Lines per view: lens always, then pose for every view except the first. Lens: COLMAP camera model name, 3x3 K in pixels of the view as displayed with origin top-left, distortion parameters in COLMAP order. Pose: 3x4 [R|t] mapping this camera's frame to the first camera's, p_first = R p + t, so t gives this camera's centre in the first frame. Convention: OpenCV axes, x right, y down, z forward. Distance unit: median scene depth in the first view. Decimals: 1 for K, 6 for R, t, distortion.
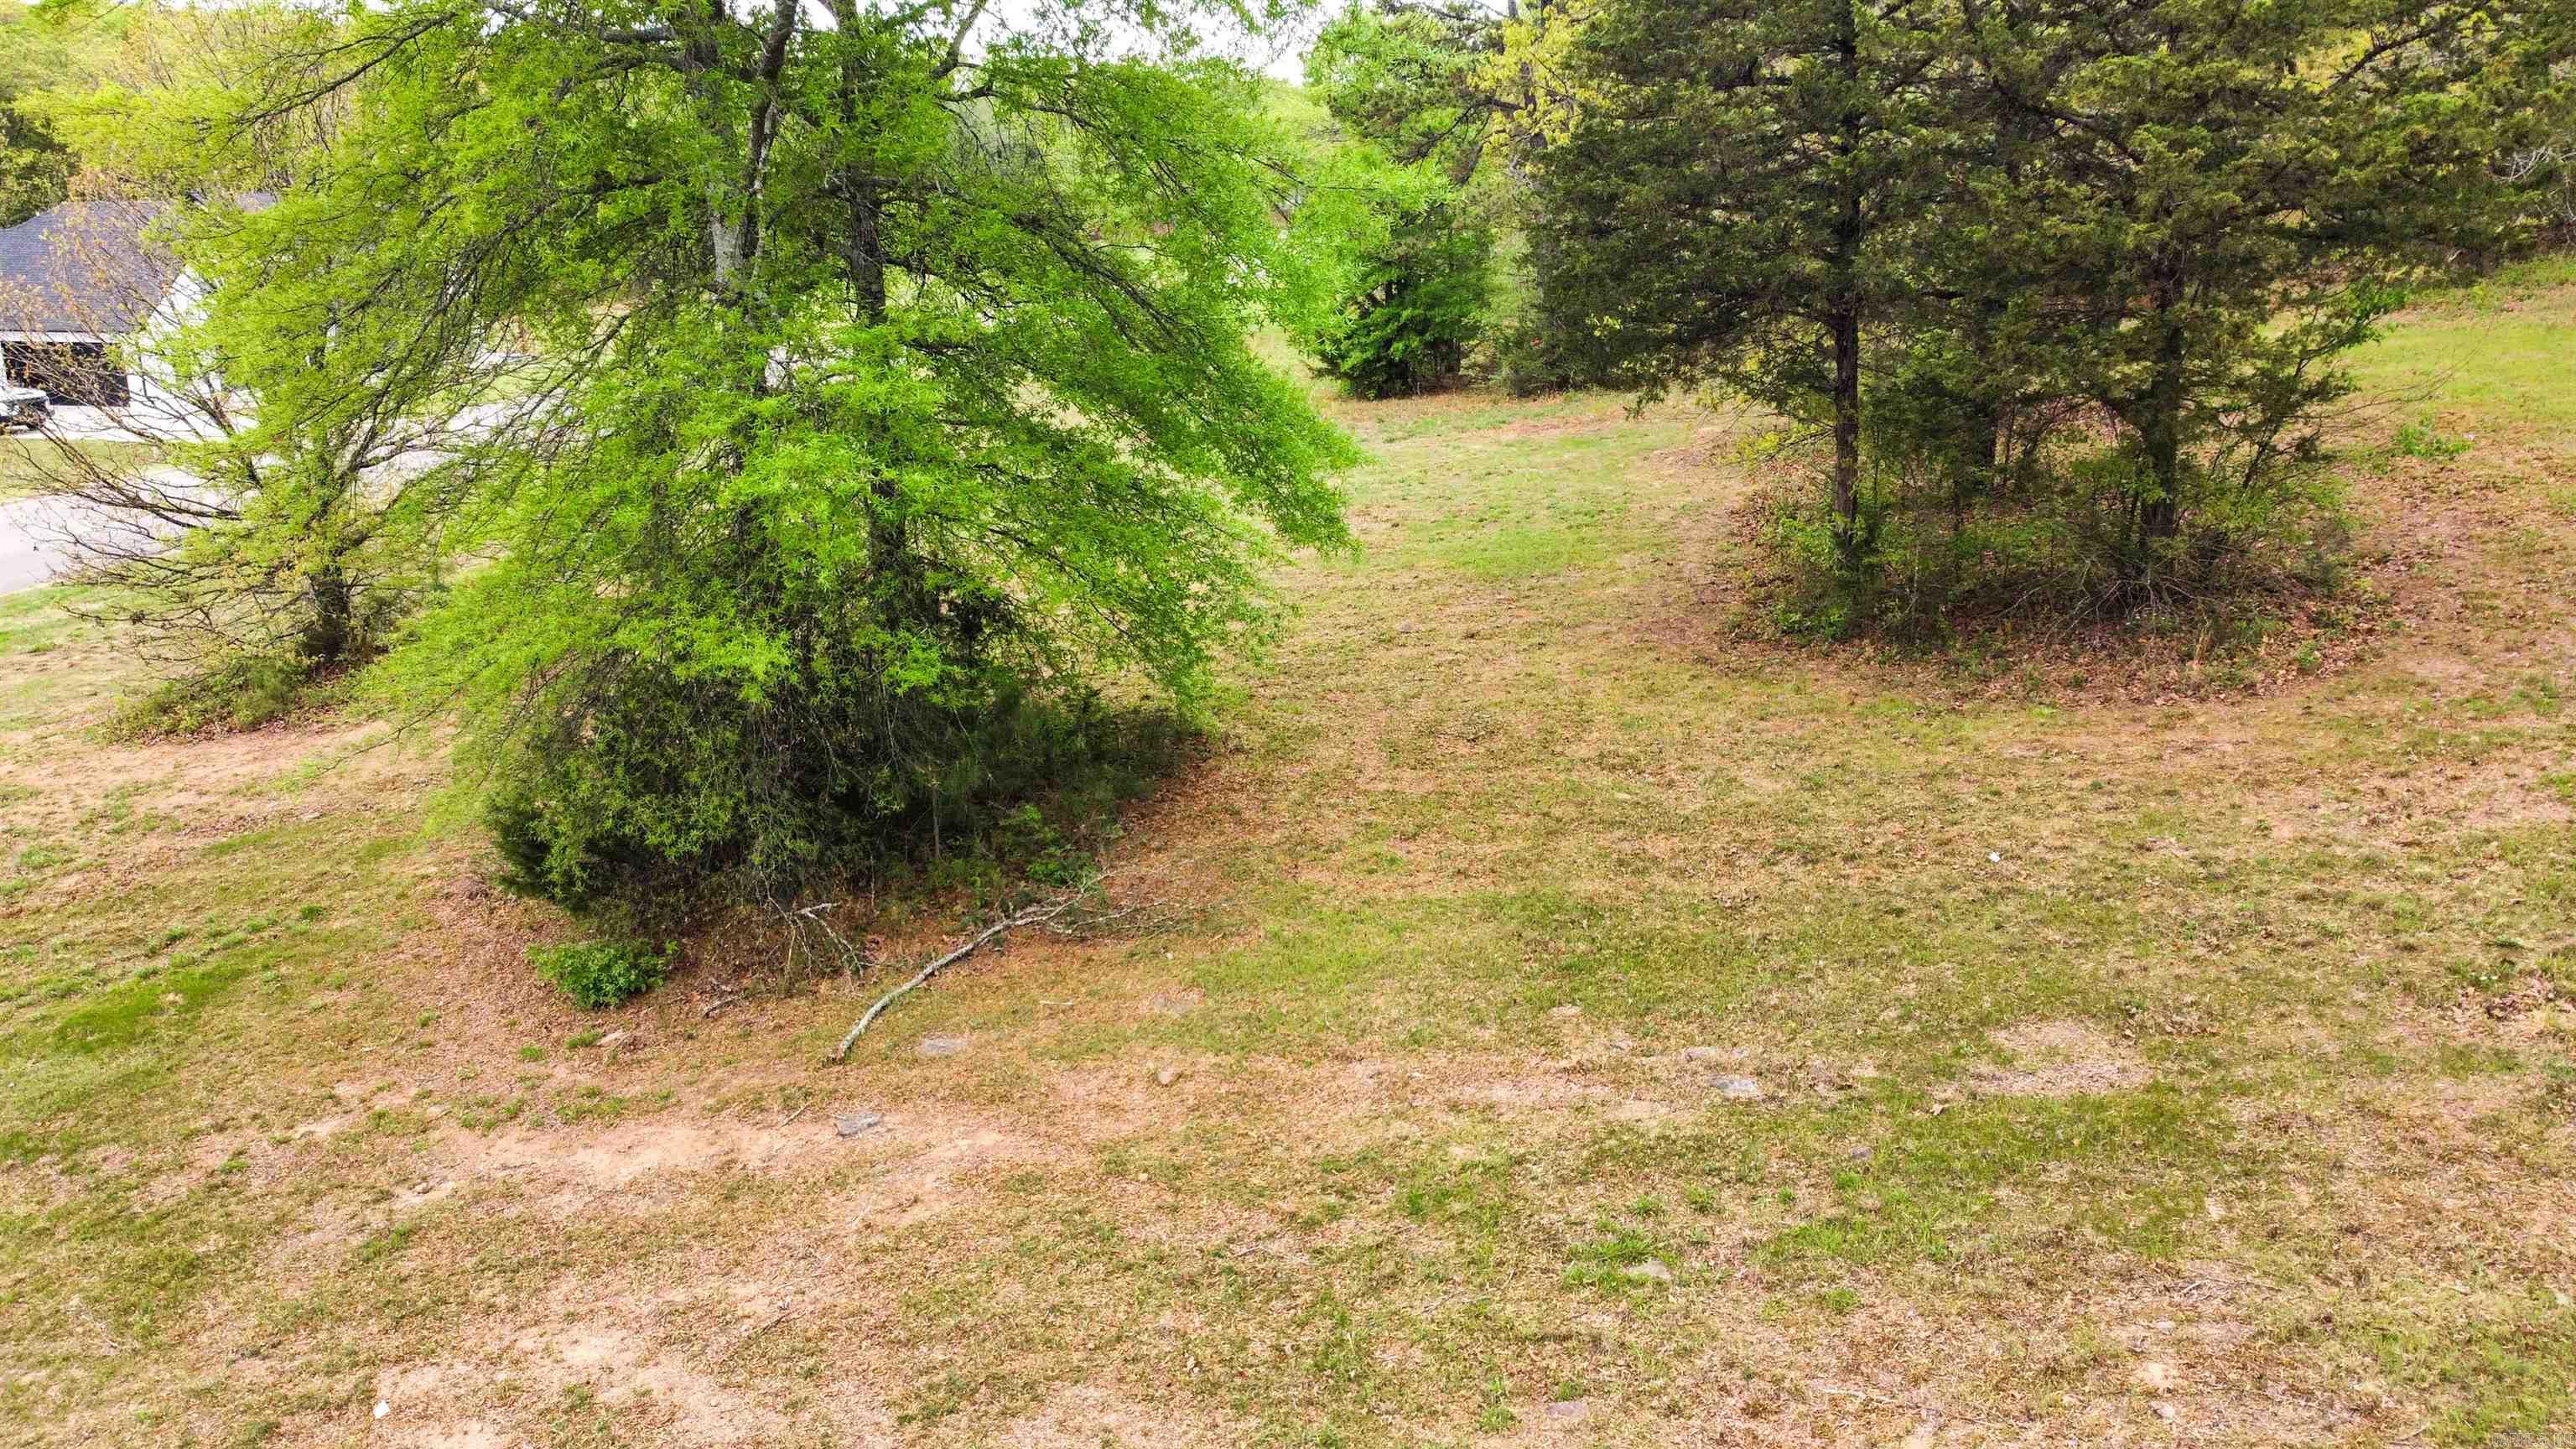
lens RADIAL K [[1943.2, 0, 1284.4], [0, 1943.2, 754.3], [0, 0, 1]] dist [-0.016379, 0.026335]
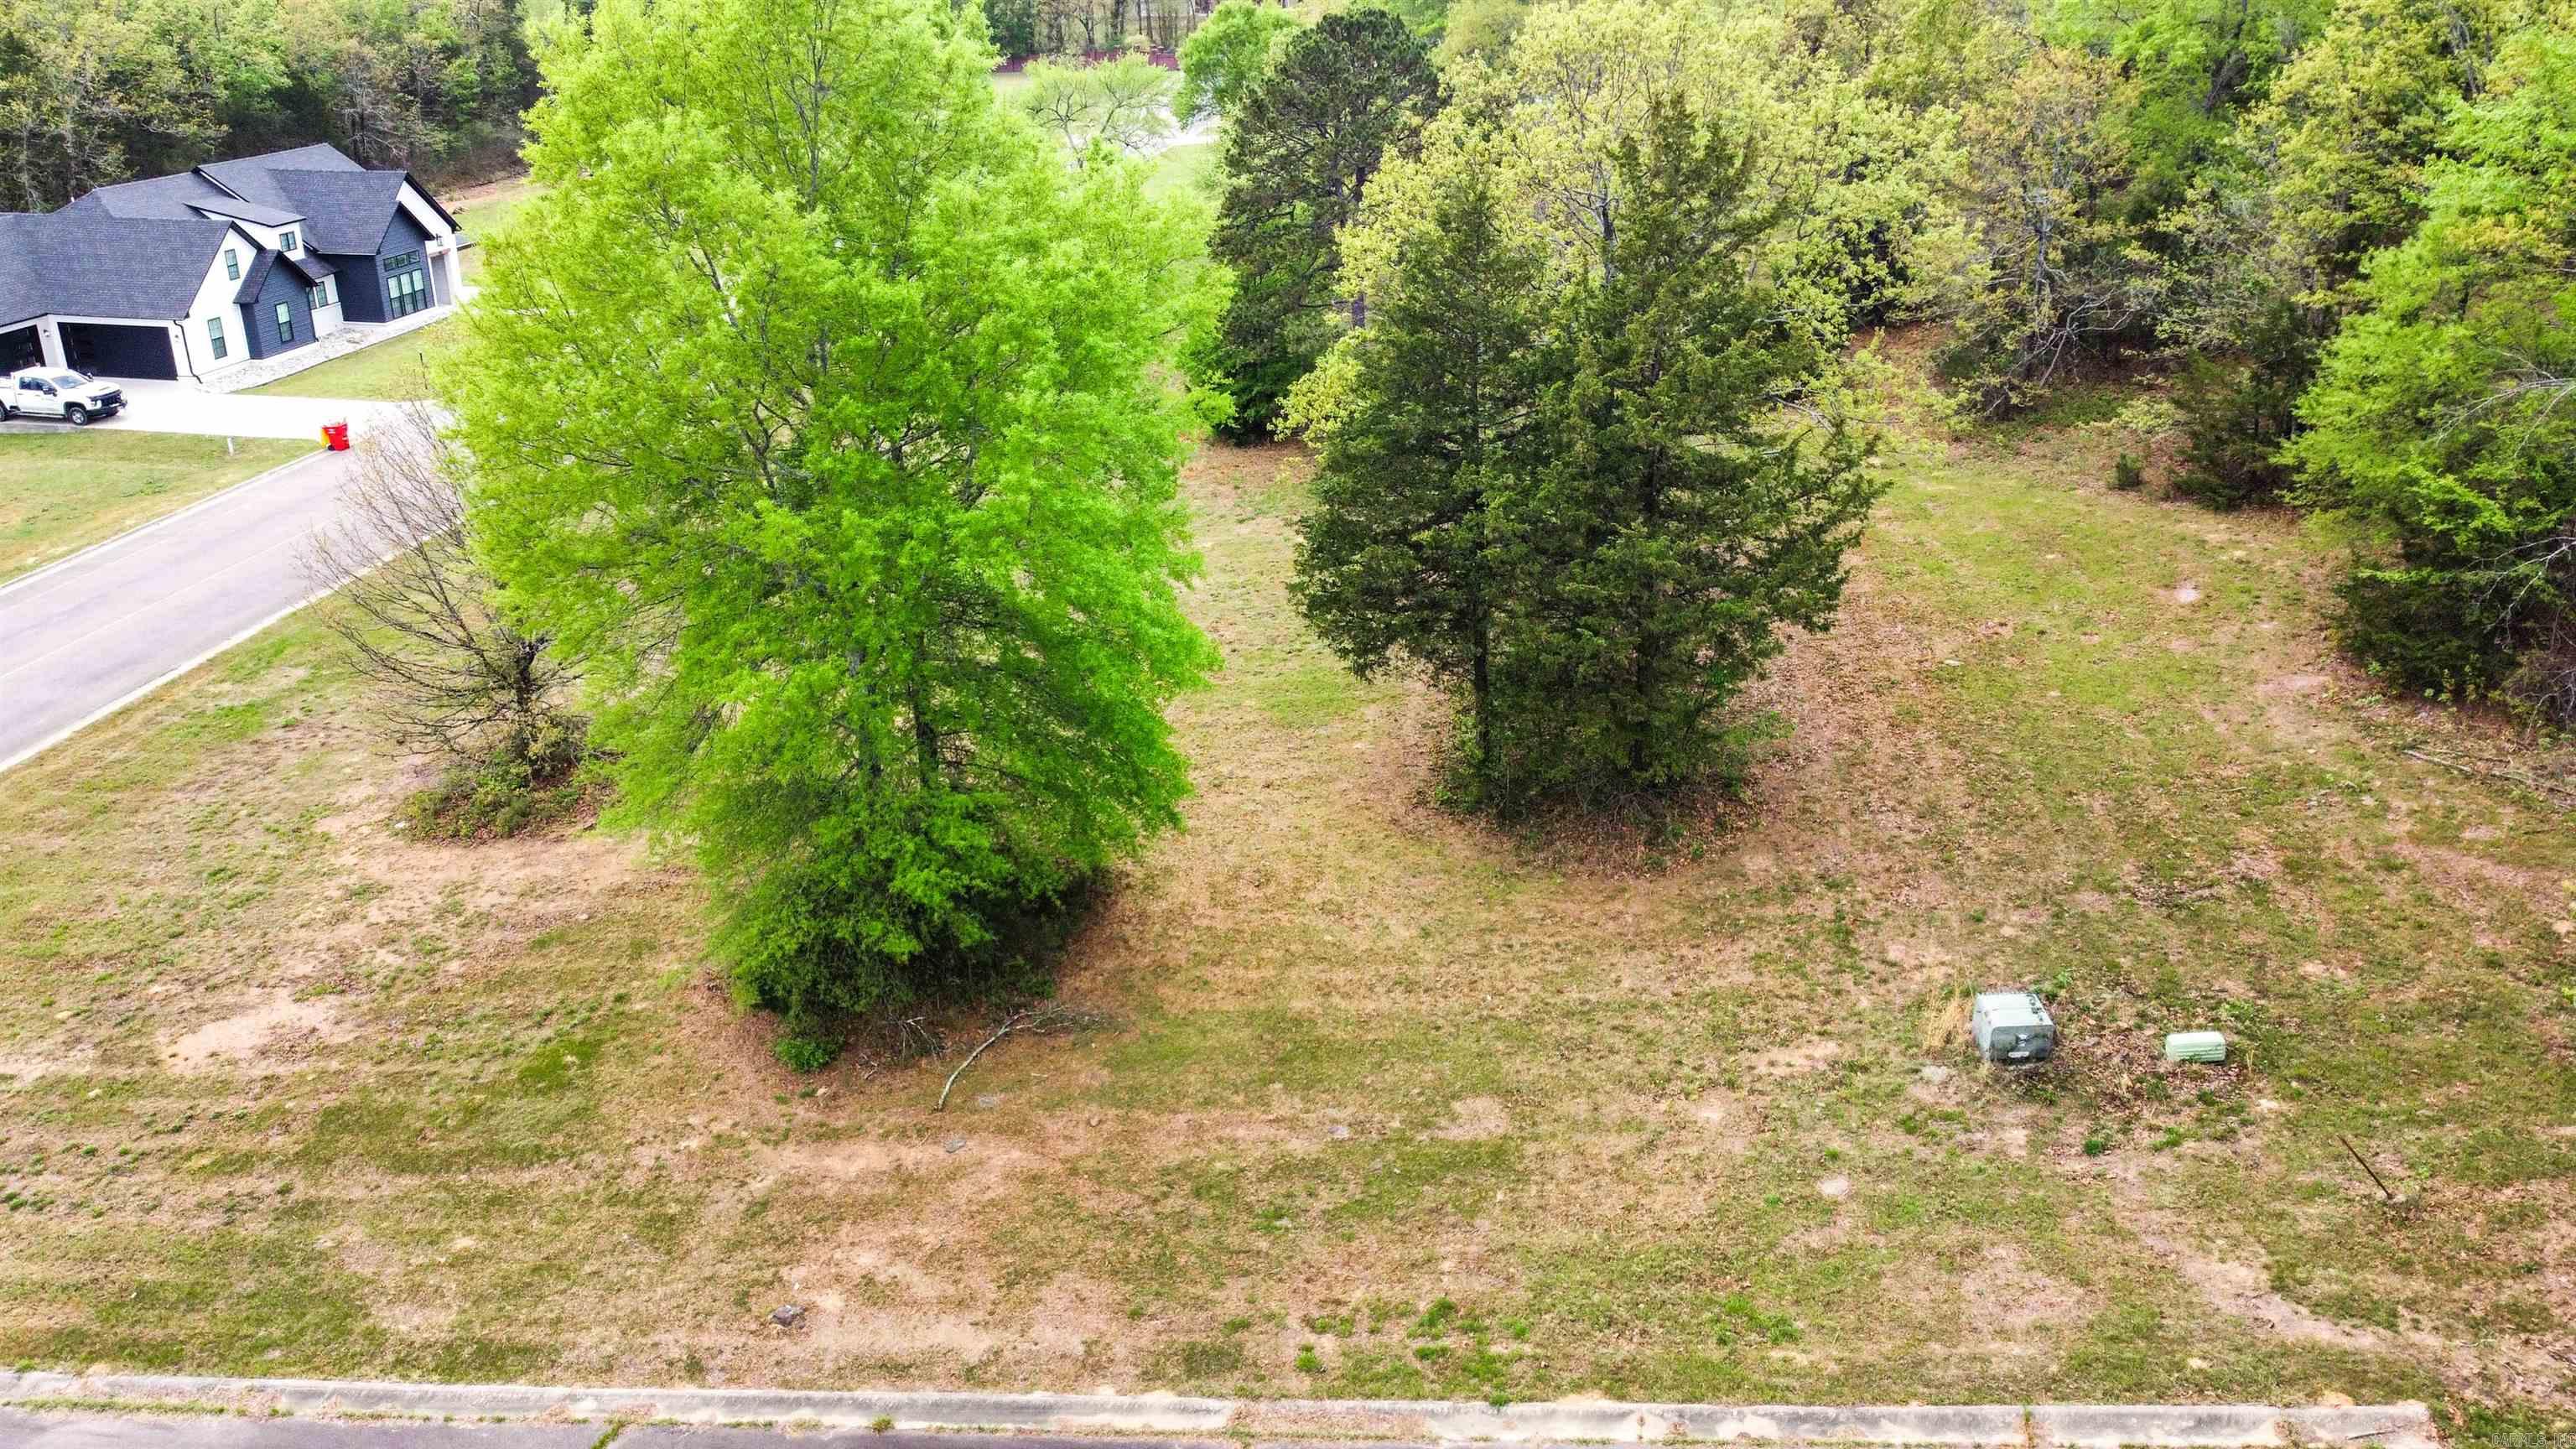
lens RADIAL K [[1926.8, 0, 1278.4], [0, 1926.8, 793.9], [0, 0, 1]] dist [0.000254, 0.003860]
pose [[0.998930, -0.012296, 0.044594, 0.049127], [0.005810, 0.989741, 0.142756, -0.451842], [-0.045892, -0.142344, 0.988753, -0.989059]]
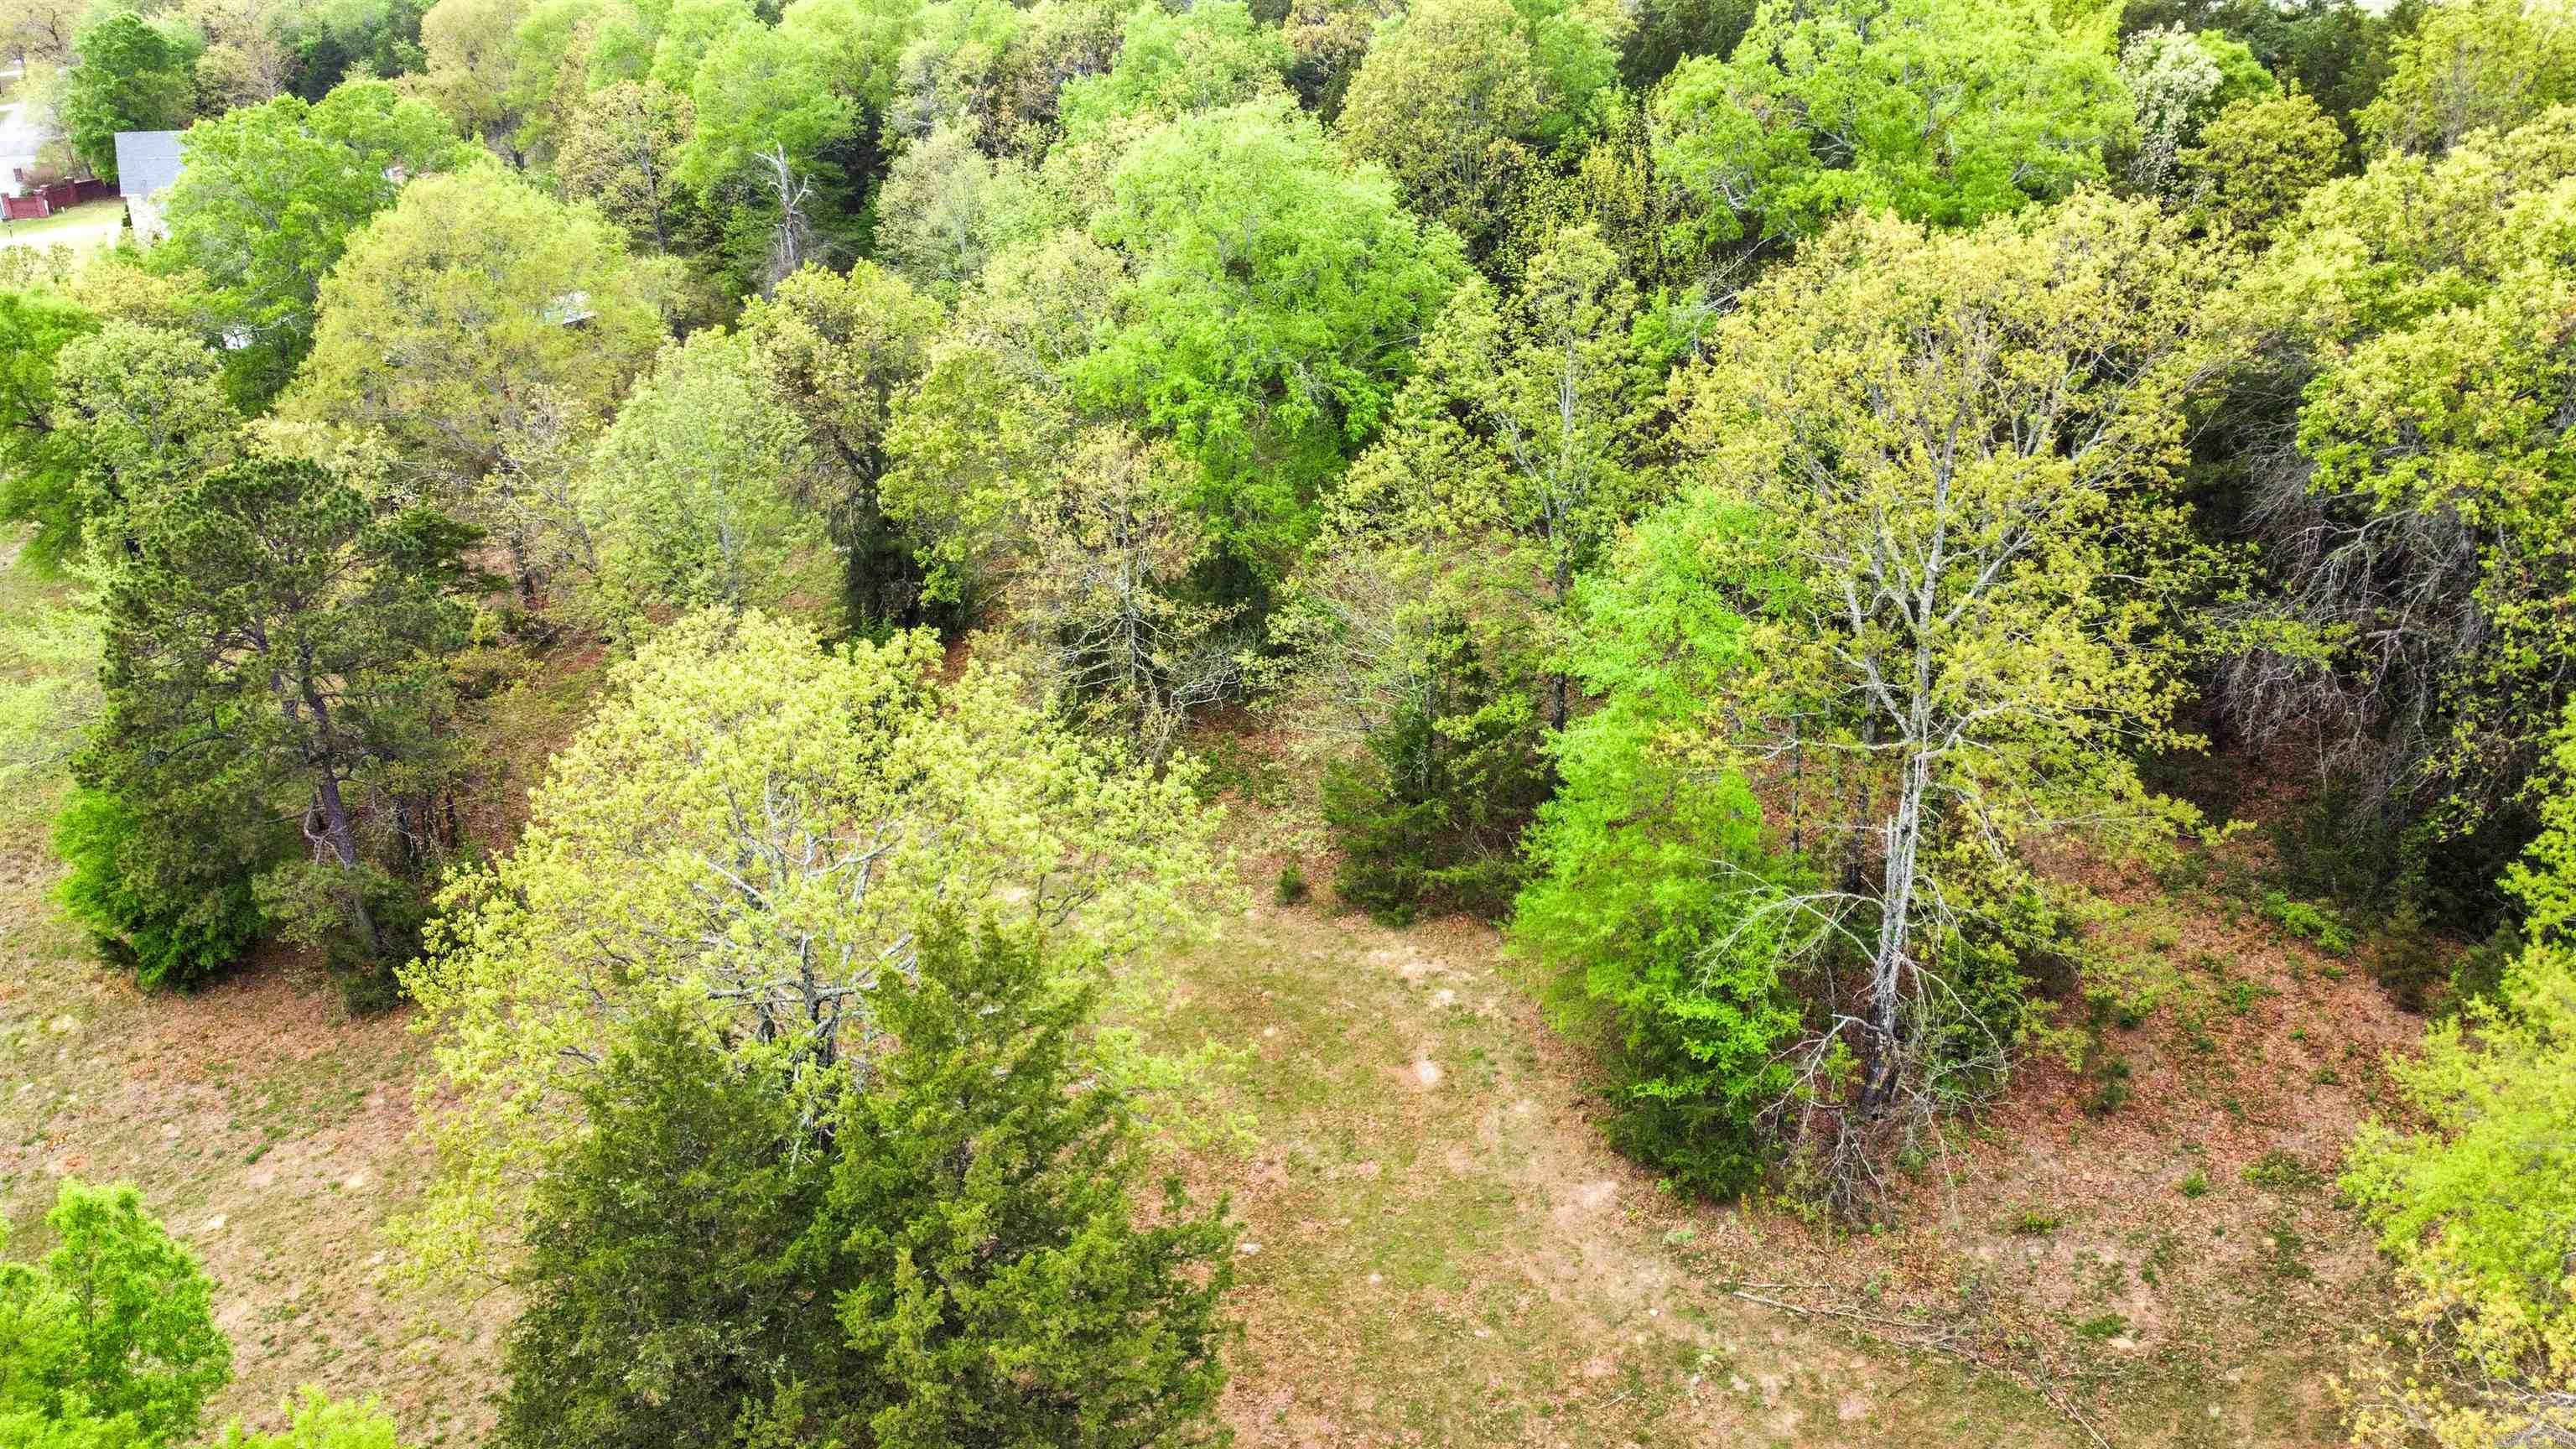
lens RADIAL K [[1946.3, 0, 1272.5], [0, 1946.3, 747.6], [0, 0, 1]] dist [0.002313, -0.003223]
pose [[0.813358, -0.227973, 0.535235, -0.017855], [0.162397, 0.972422, 0.167402, -1.233505], [-0.558637, -0.049237, 0.827949, -0.342833]]
